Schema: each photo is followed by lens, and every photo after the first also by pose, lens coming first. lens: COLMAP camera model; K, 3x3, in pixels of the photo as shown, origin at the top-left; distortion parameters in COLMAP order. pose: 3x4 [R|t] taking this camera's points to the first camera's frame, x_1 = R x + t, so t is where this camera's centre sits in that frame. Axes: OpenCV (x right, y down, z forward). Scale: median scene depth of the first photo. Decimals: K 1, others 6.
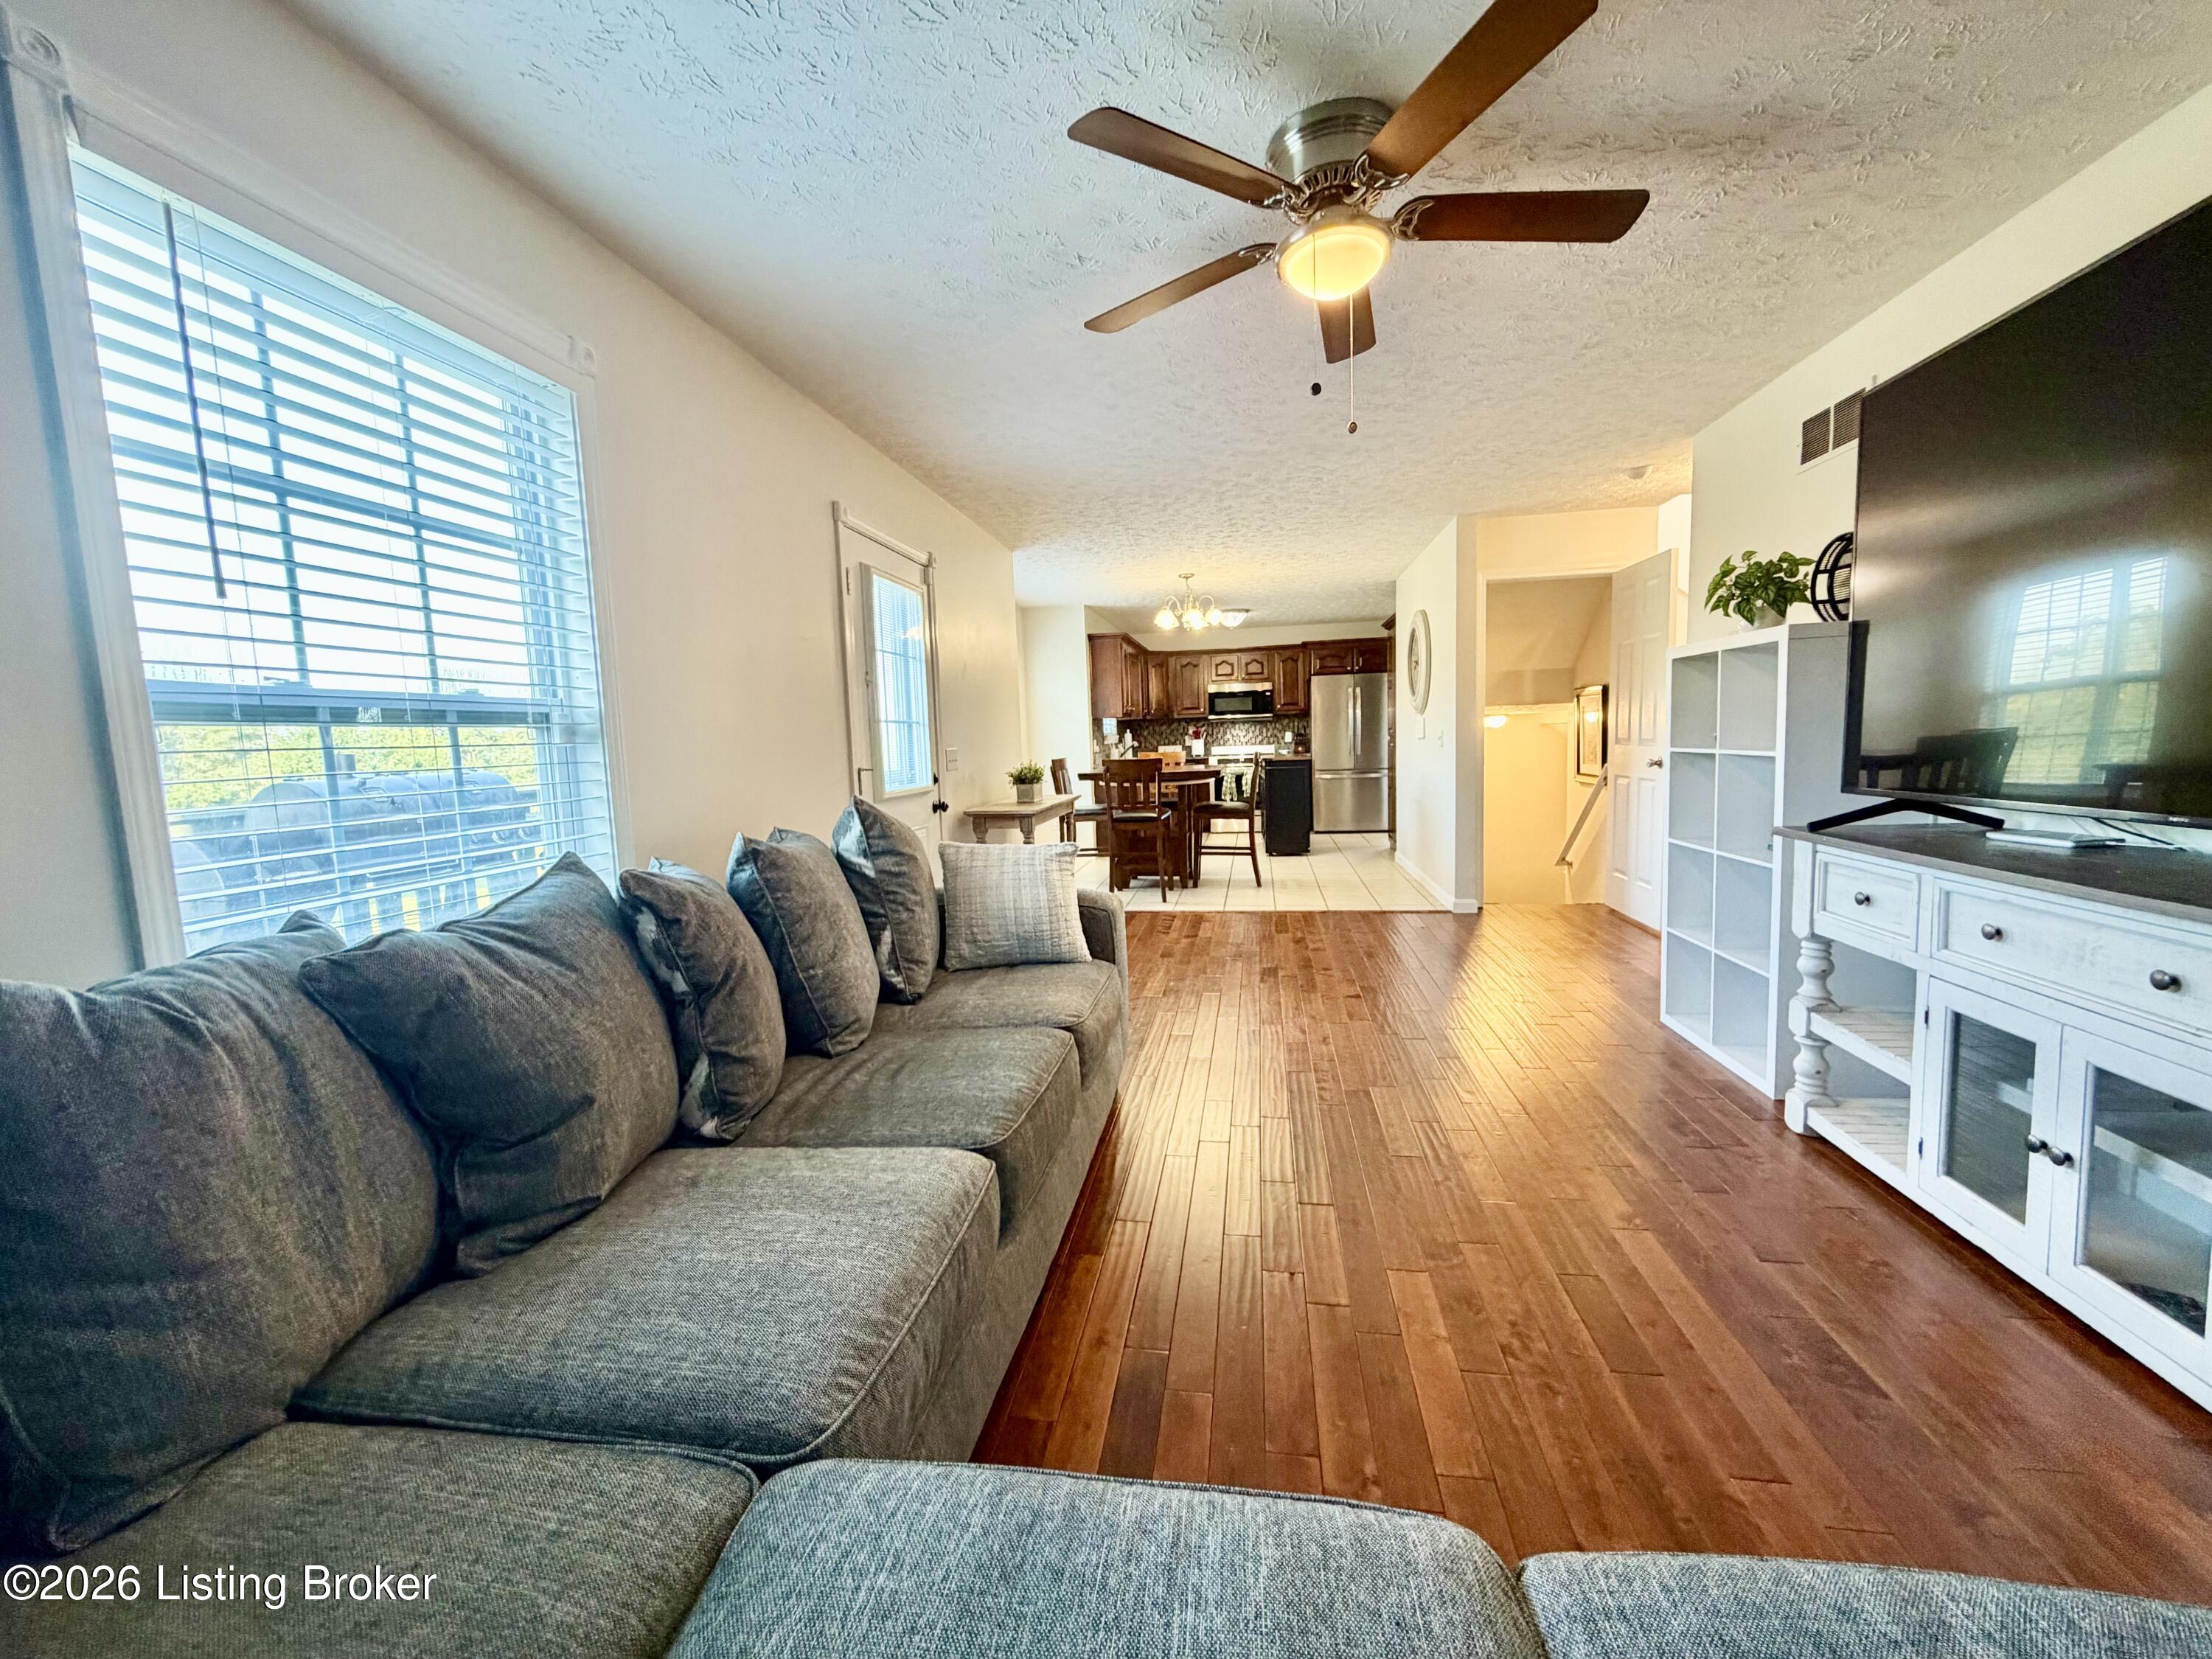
lens RADIAL K [[887.8, 0, 1098.4], [0, 887.8, 817.7], [0, 0, 1]] dist [0.000245, 0.000755]
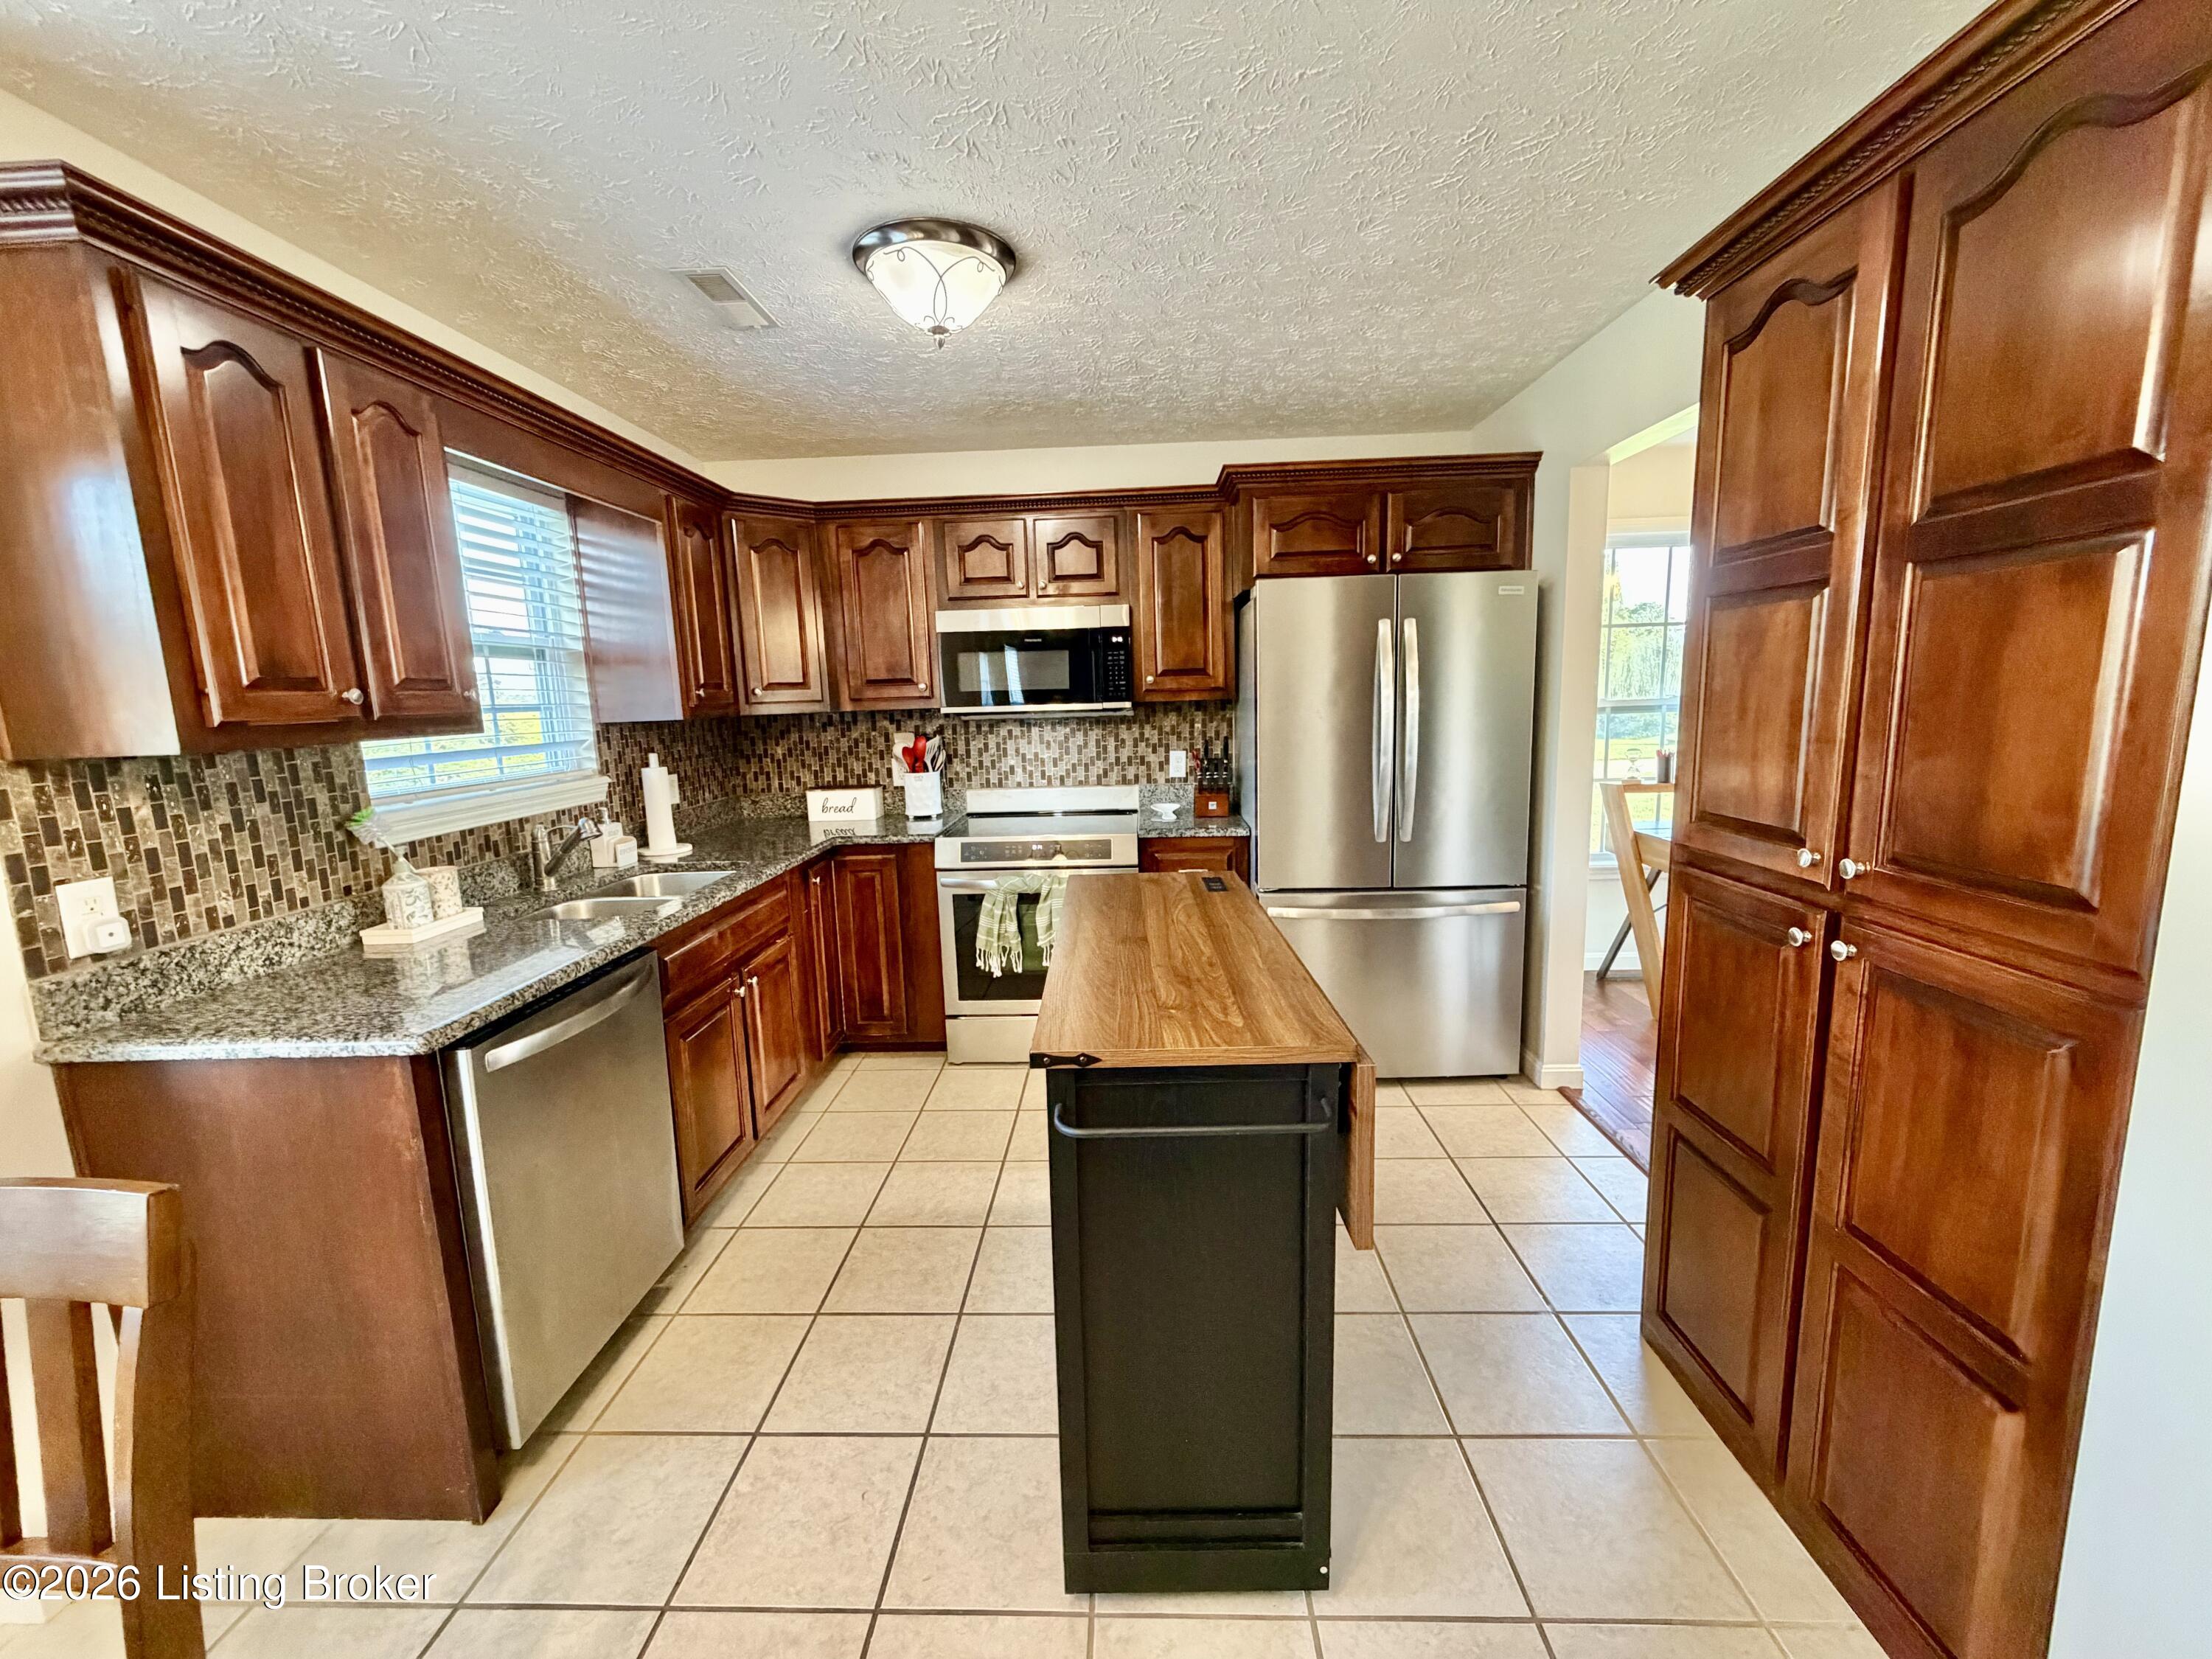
lens RADIAL K [[887.8, 0, 1105.7], [0, 887.8, 829.0], [0, 0, 1]] dist [0.000245, 0.000755]
pose [[0.991701, -0.011812, 0.128023, 0.142439], [0.004629, 0.998406, 0.056257, -0.087036], [-0.128483, -0.055197, 0.990174, 0.664368]]
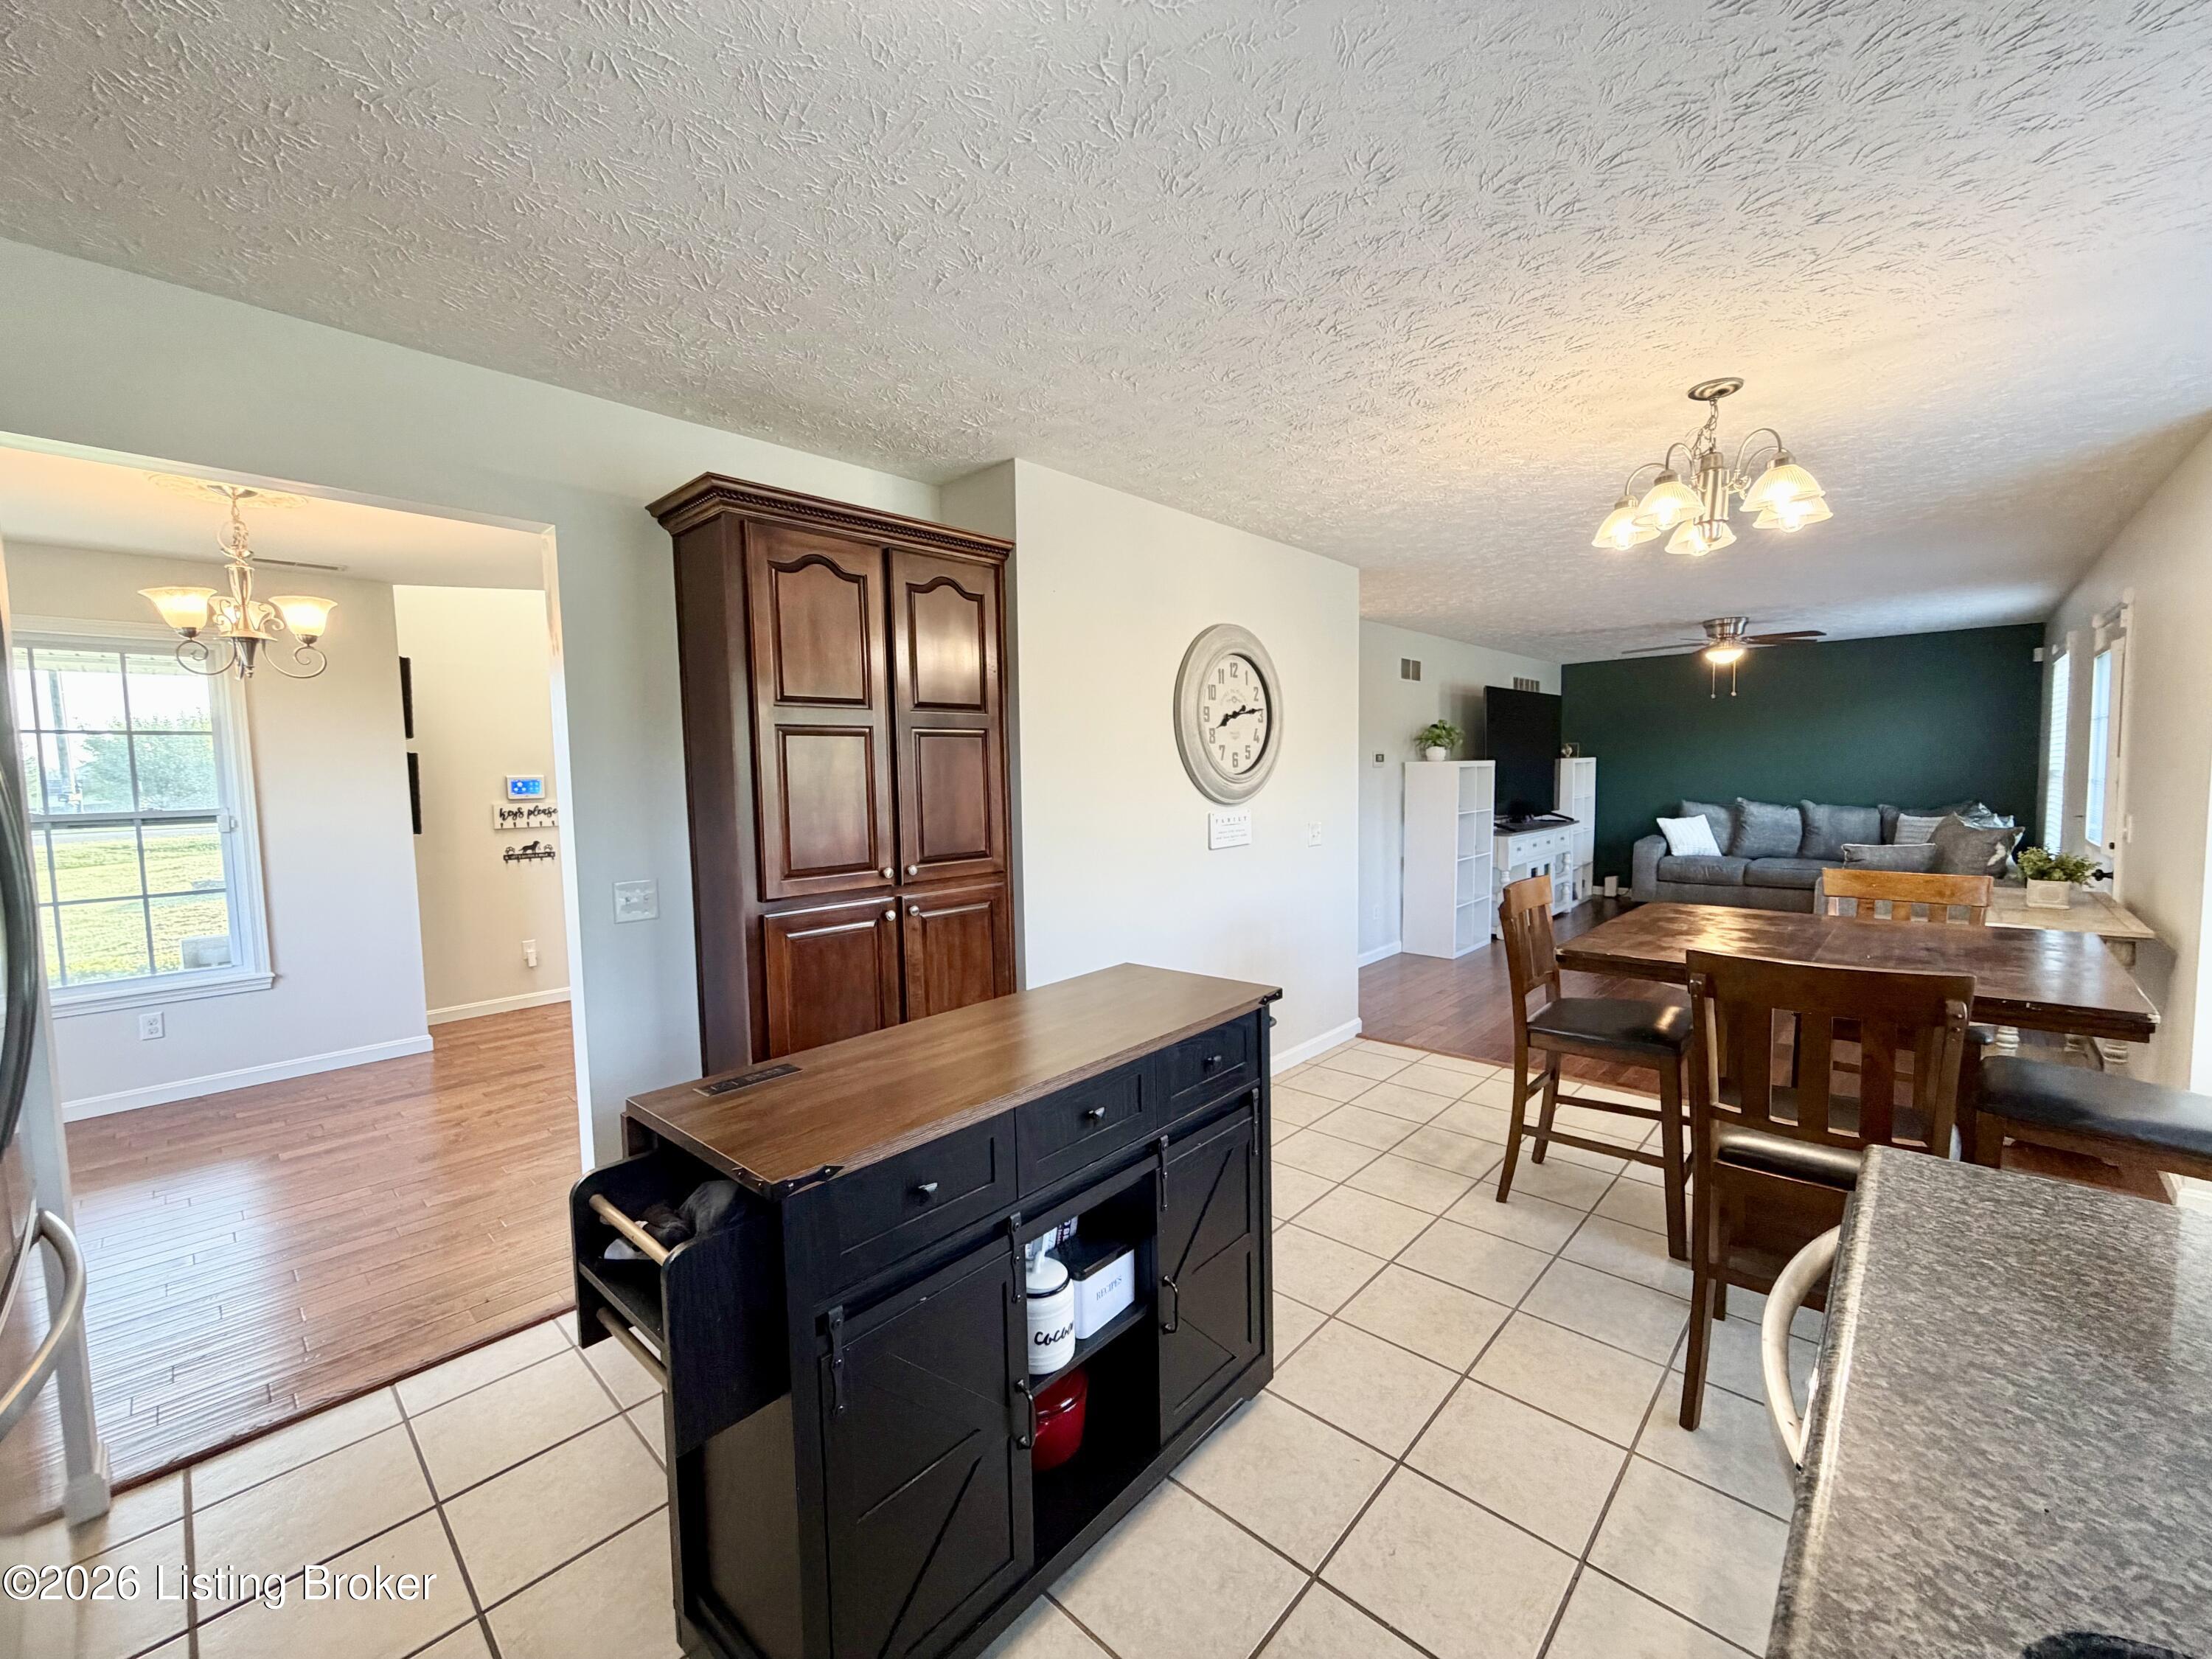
lens RADIAL K [[887.8, 0, 1093.6], [0, 887.8, 827.0], [0, 0, 1]] dist [0.000245, 0.000755]
pose [[-0.827187, 0.016422, 0.561687, 0.074479], [0.100994, 0.987641, 0.119855, -0.111375], [-0.552777, 0.155870, -0.818622, 0.947139]]
